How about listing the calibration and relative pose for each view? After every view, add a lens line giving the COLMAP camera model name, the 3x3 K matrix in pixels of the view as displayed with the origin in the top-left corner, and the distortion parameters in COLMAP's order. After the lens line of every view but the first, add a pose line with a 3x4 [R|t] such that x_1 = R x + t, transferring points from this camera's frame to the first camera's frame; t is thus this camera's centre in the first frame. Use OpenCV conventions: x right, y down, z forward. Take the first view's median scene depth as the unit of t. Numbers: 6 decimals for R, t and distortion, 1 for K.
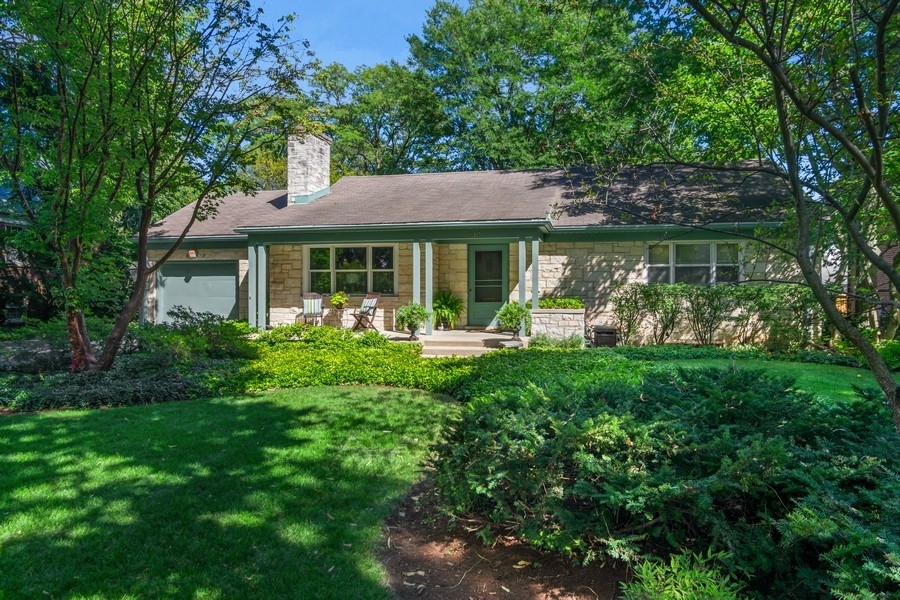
lens RADIAL K [[621.5, 0, 446.5], [0, 621.5, 299.8], [0, 0, 1]] dist [-0.001360, 0.001071]
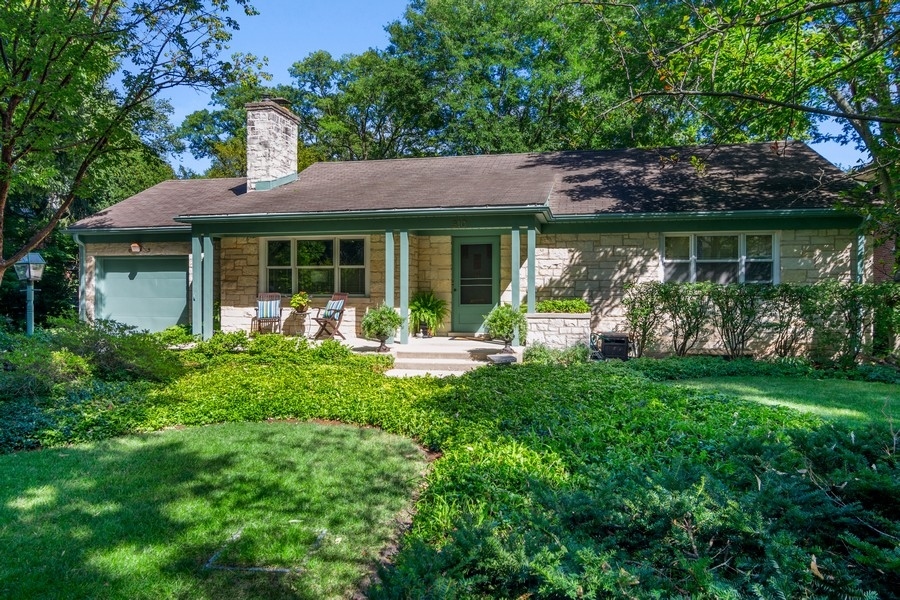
lens RADIAL K [[621.5, 0, 452.9], [0, 621.5, 299.1], [0, 0, 1]] dist [-0.001360, 0.001071]
pose [[0.999793, -0.000050, 0.020360, 0.018599], [0.000051, 1.000000, -0.000064, -0.003004], [-0.020360, 0.000065, 0.999793, 0.150649]]
